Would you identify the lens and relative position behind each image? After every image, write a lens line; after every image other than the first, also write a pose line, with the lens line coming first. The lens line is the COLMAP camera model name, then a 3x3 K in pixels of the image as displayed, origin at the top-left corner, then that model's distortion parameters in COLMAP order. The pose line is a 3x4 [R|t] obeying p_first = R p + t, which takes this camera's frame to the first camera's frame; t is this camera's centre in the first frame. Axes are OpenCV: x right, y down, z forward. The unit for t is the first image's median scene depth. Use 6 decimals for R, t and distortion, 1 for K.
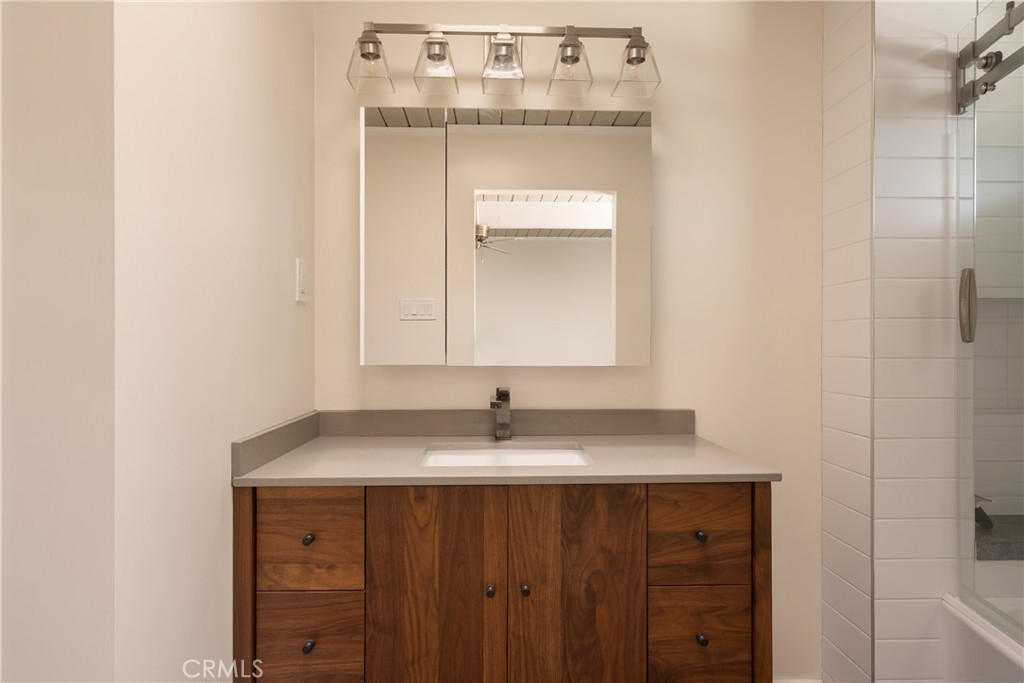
lens RADIAL K [[551.7, 0, 510.2], [0, 551.7, 352.0], [0, 0, 1]] dist [0.001063, 0.003889]
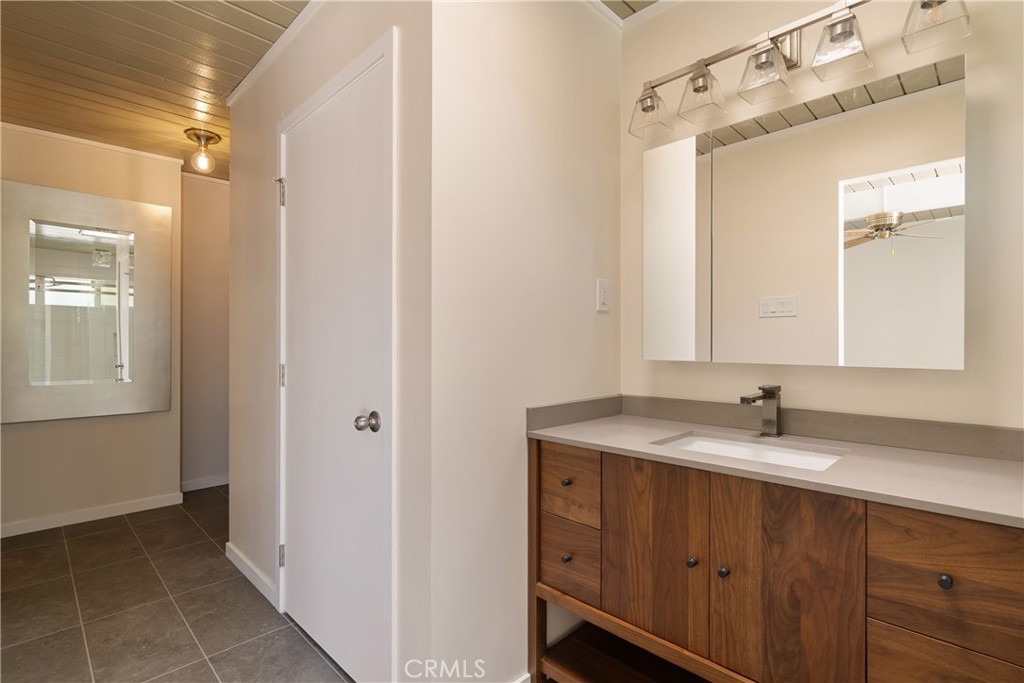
lens RADIAL K [[476.3, 0, 491.3], [0, 476.3, 343.7], [0, 0, 1]] dist [0.002941, 0.000666]
pose [[0.680729, 0.000895, -0.732535, 0.391698], [-0.005417, 0.999978, -0.003812, -0.007936], [0.732515, 0.006563, 0.680719, 0.031114]]
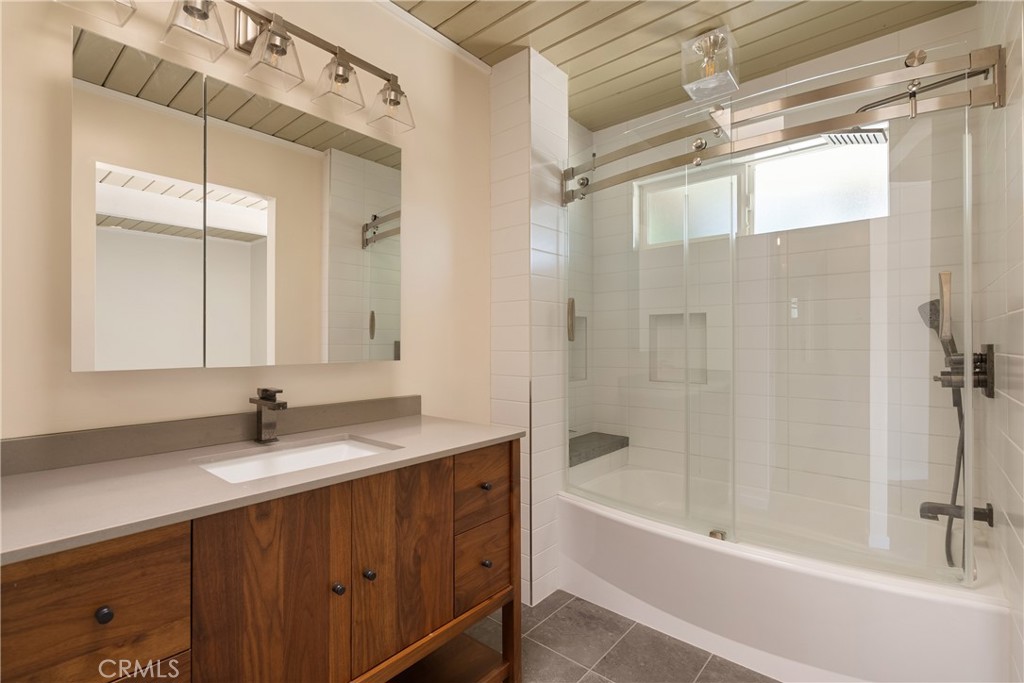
lens RADIAL K [[476.3, 0, 487.2], [0, 476.3, 344.3], [0, 0, 1]] dist [0.002941, 0.000666]
pose [[0.681420, -0.005386, 0.731873, -0.478155], [0.007220, 0.999974, 0.000637, -0.012068], [-0.731857, 0.004850, 0.681441, 0.201701]]
